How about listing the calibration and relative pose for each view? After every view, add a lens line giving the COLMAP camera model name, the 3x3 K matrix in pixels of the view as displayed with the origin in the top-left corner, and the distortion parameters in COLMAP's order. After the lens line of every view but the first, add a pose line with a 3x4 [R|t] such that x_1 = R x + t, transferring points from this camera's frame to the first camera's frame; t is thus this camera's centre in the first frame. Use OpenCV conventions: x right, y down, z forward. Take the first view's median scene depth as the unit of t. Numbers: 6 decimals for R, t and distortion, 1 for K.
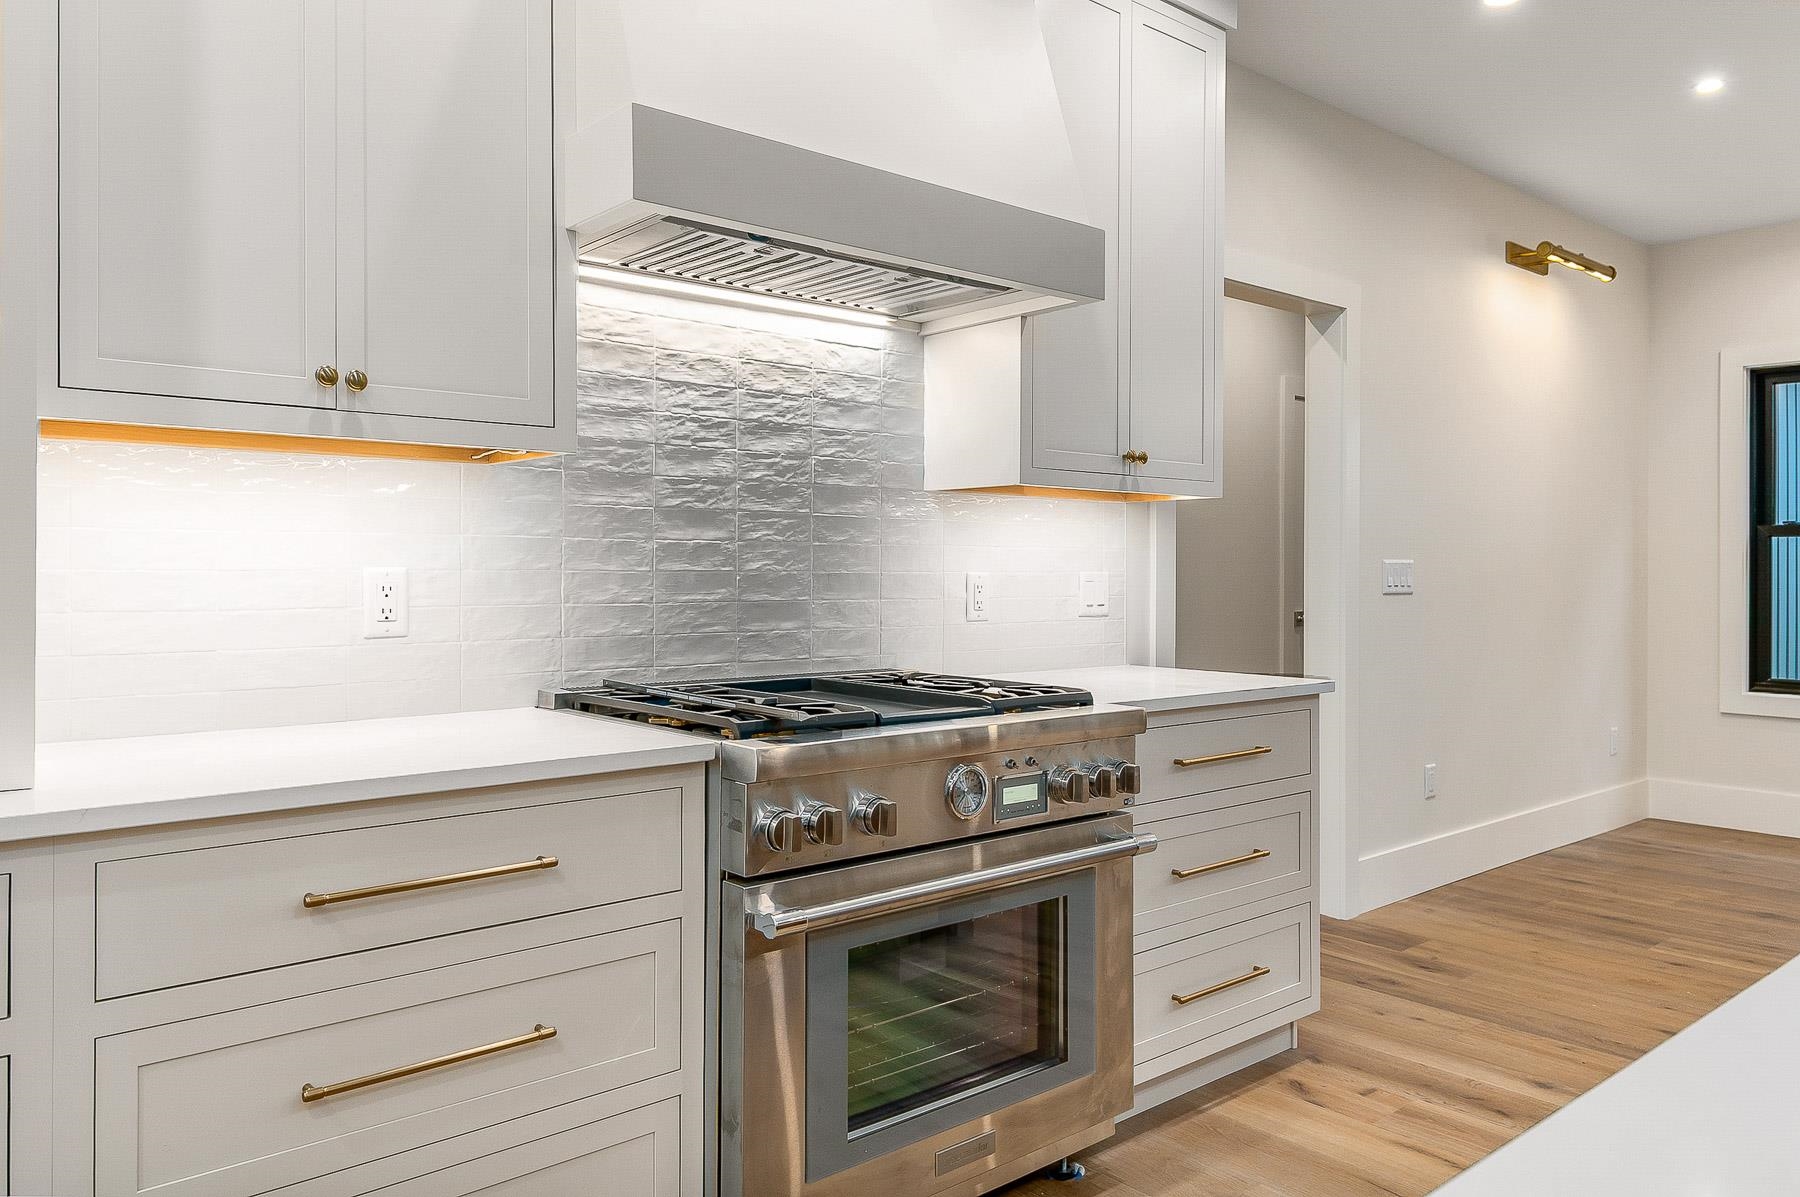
lens RADIAL K [[1272.4, 0, 895.6], [0, 1272.4, 569.4], [0, 0, 1]] dist [0.026993, -0.002559]
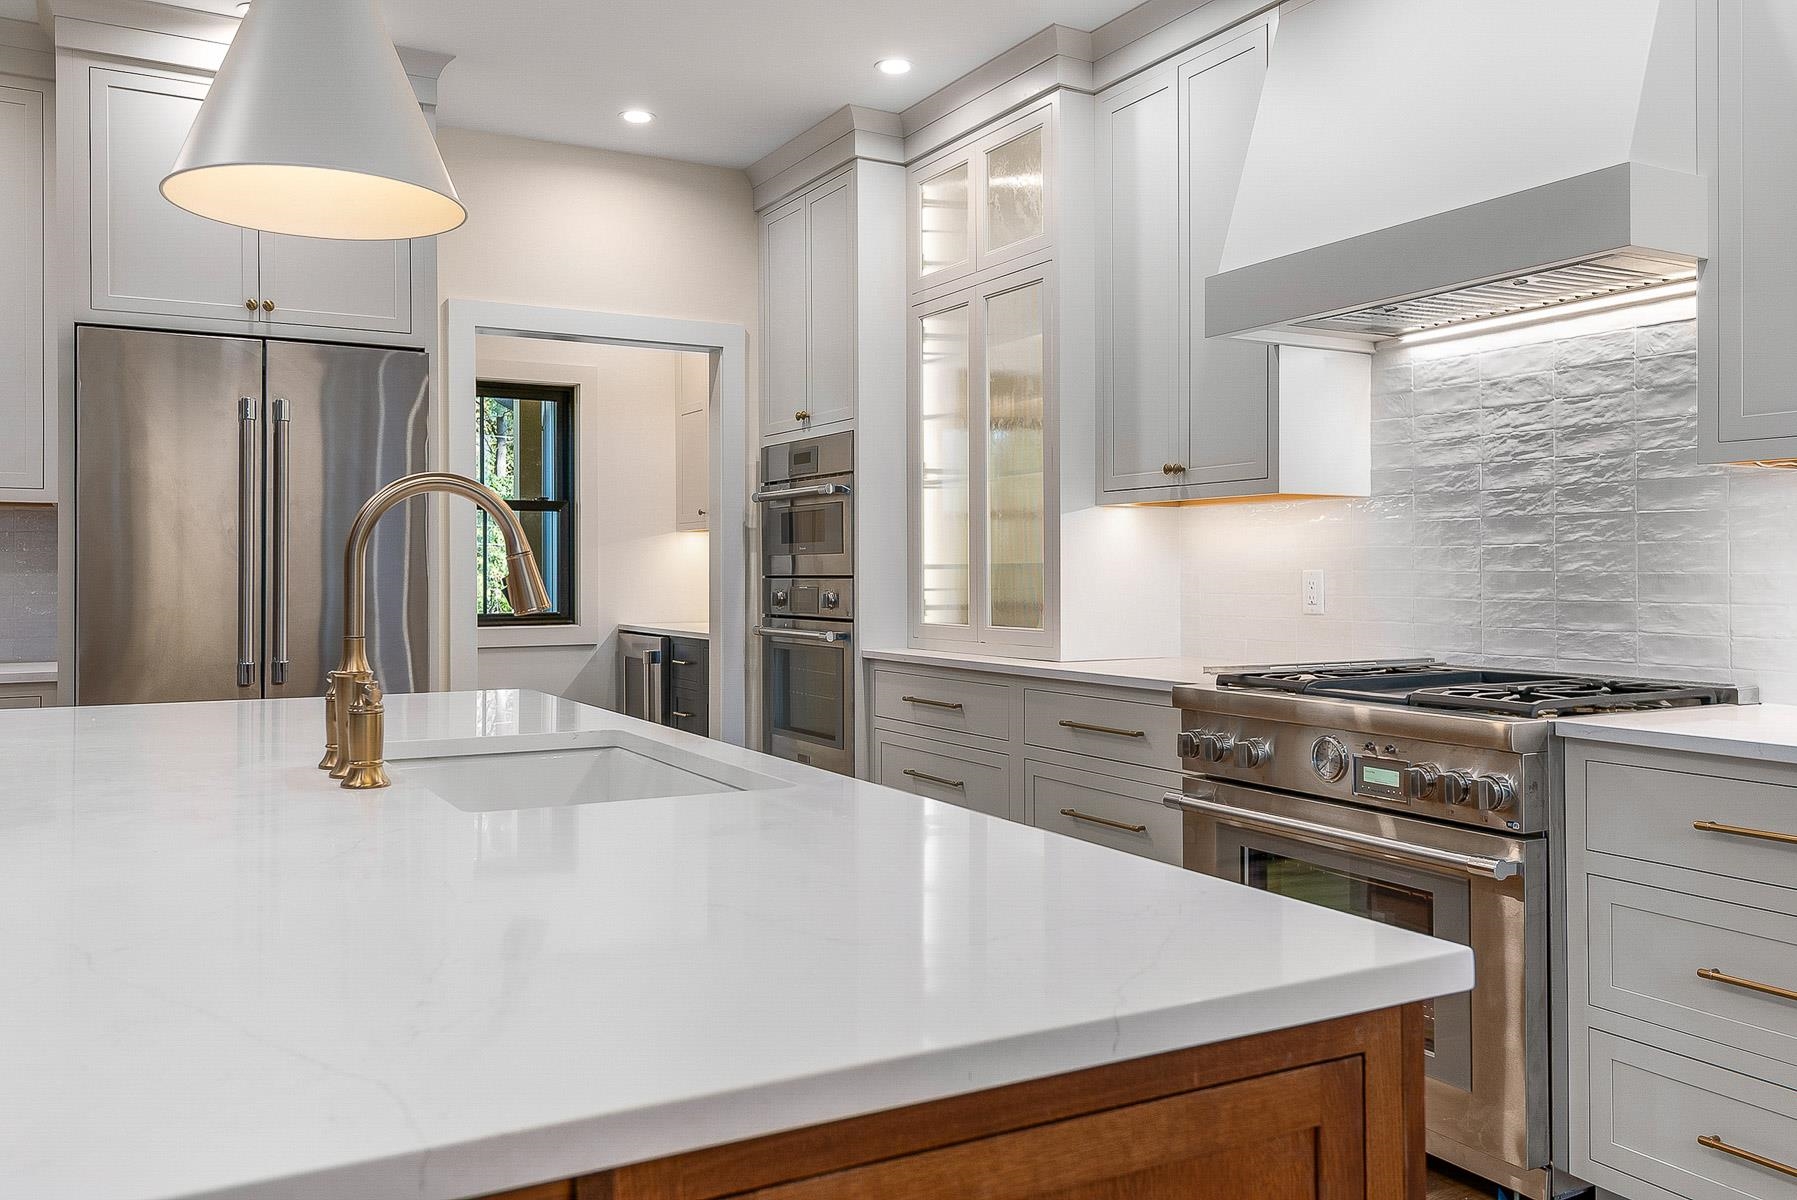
lens RADIAL K [[1430.5, 0, 924.2], [0, 1430.5, 566.2], [0, 0, 1]] dist [0.030901, -0.005665]
pose [[-0.193149, -0.006888, -0.981145, 1.157265], [0.001536, 0.999972, -0.007322, 0.004732], [0.981168, -0.002921, -0.193133, 0.721337]]
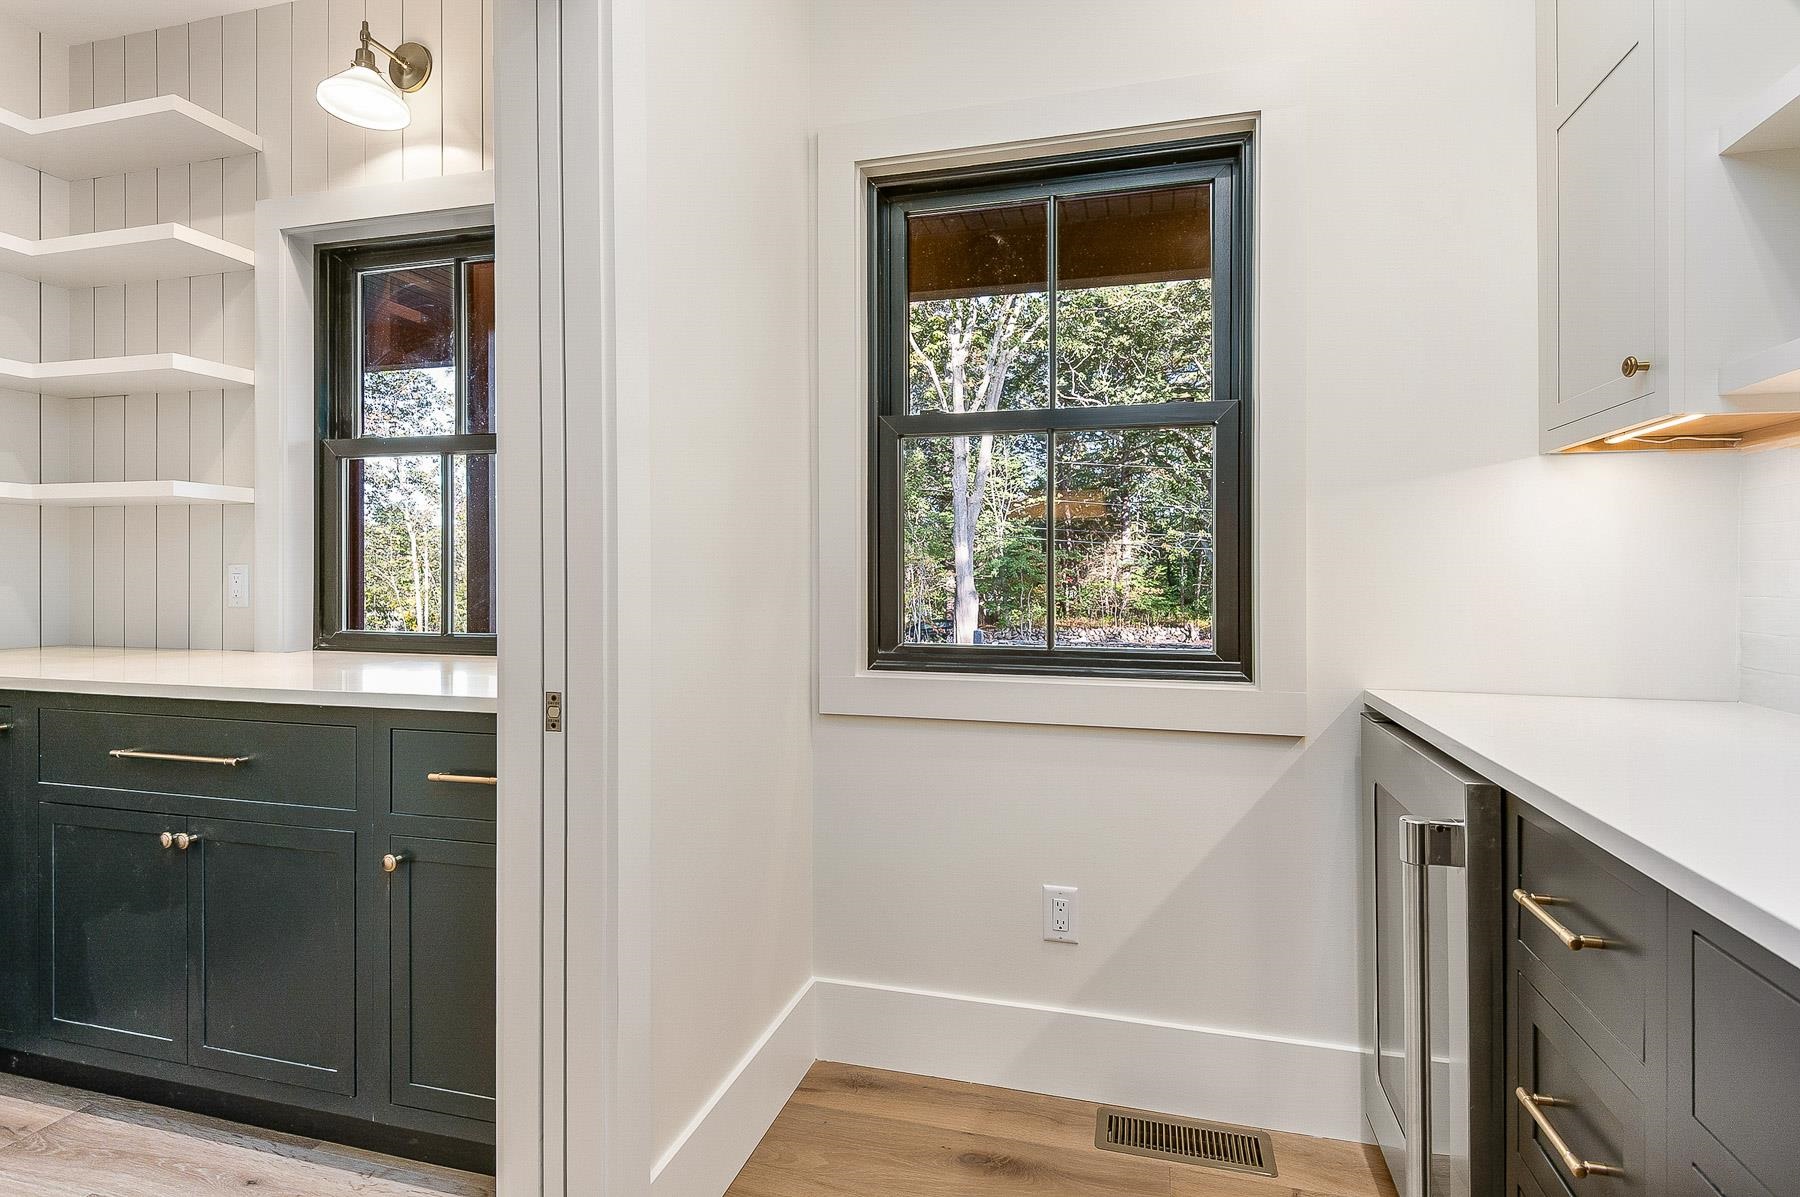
lens RADIAL K [[908.1, 0, 898.6], [0, 908.1, 574.7], [0, 0, 1]] dist [0.049164, -0.042552]
pose [[-0.835499, -0.002913, -0.549484, -0.693298], [-0.001581, 0.999995, -0.002897, 0.007571], [0.549489, -0.001552, -0.835499, 0.024658]]
